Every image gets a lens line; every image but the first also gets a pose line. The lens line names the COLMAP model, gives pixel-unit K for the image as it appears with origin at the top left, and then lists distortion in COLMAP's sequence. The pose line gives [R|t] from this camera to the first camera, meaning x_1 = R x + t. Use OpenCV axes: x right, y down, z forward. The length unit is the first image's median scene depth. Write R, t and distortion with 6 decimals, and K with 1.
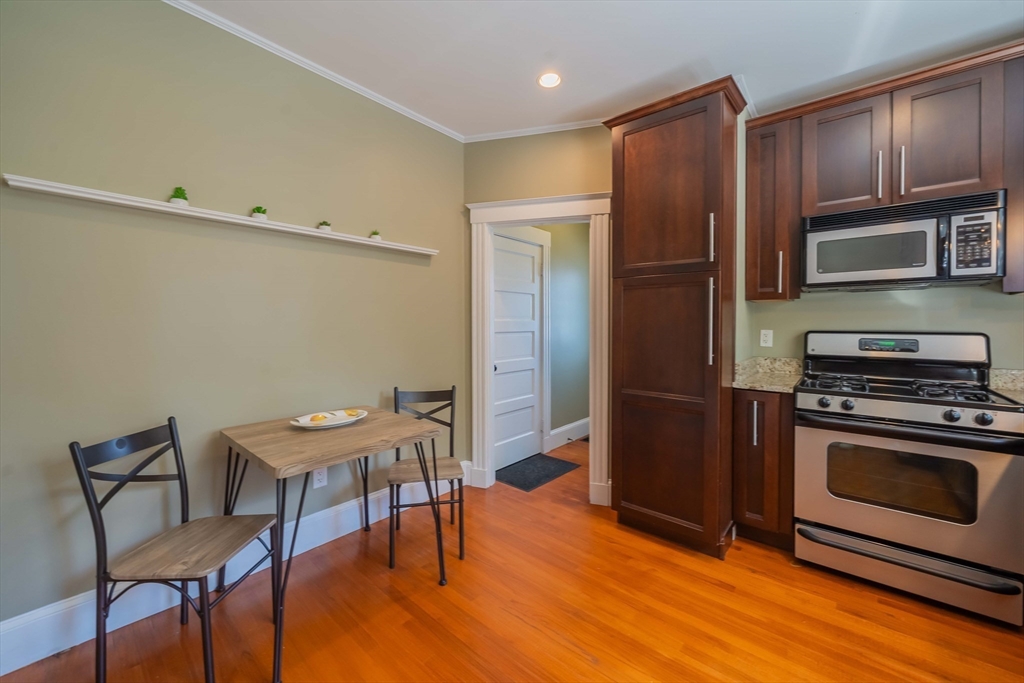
lens RADIAL K [[403.1, 0, 514.1], [0, 403.1, 327.7], [0, 0, 1]] dist [-0.000773, -0.000102]
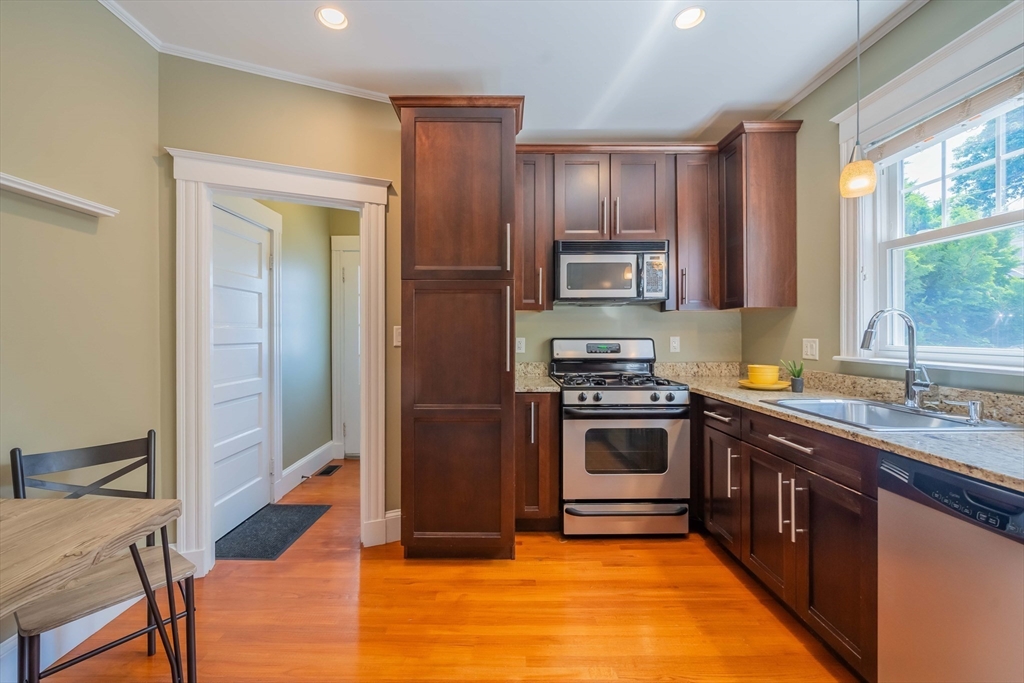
lens RADIAL K [[423.9, 0, 508.1], [0, 423.9, 334.7], [0, 0, 1]] dist [0.001391, 0.000101]
pose [[0.756322, -0.002073, 0.654196, -0.199535], [0.009215, 0.999930, -0.007484, 0.007055], [-0.654134, 0.011689, 0.756288, 0.170662]]
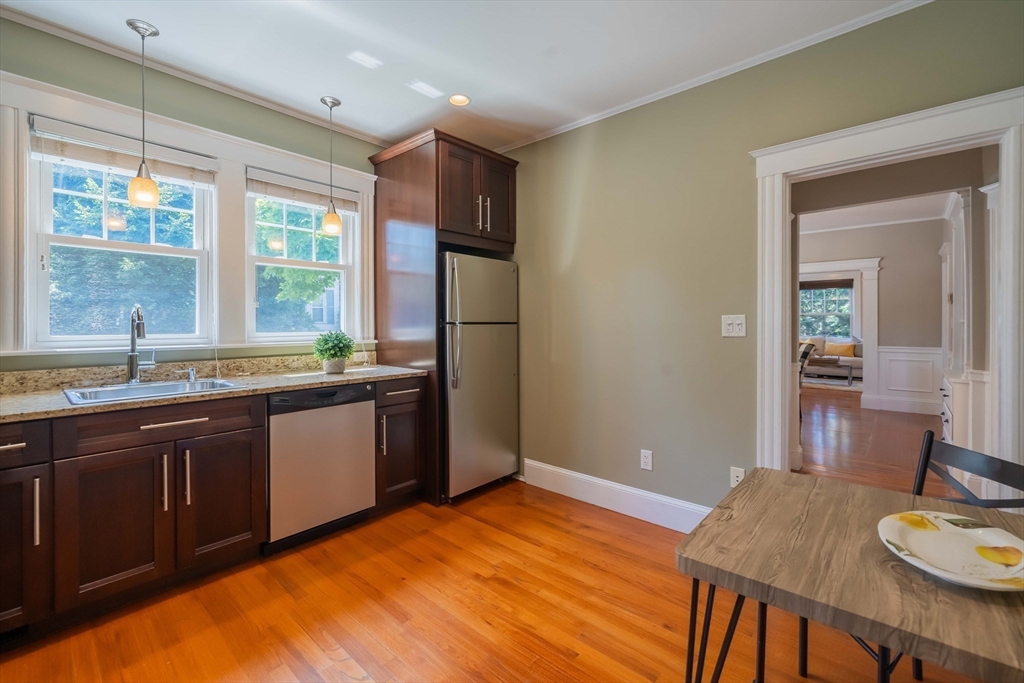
lens RADIAL K [[430.0, 0, 512.0], [0, 430.0, 323.9], [0, 0, 1]] dist [-0.000916, -0.000098]
pose [[-0.999694, 0.000907, 0.024734, -0.014621], [0.001224, 0.999917, 0.012829, -0.008157], [-0.024720, 0.012855, -0.999612, 1.265598]]
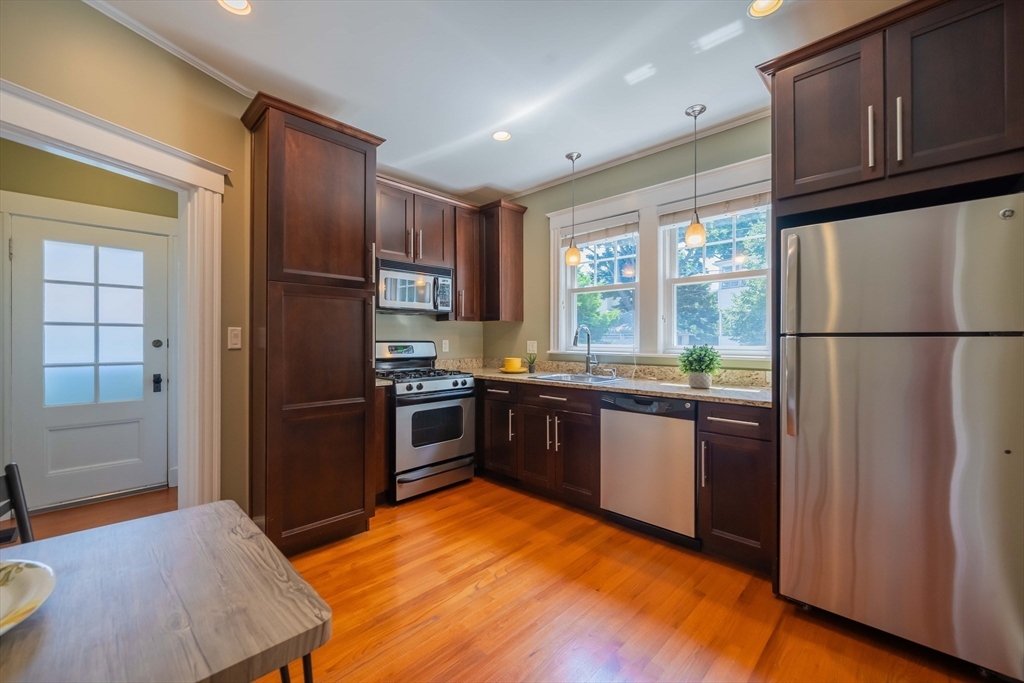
lens RADIAL K [[411.0, 0, 518.8], [0, 411.0, 339.4], [0, 0, 1]] dist [0.002032, 0.000065]
pose [[0.051910, 0.000703, 0.998652, -0.663655], [0.009577, 0.999953, -0.001201, 0.010642], [-0.998606, 0.009626, 0.051901, 0.461206]]
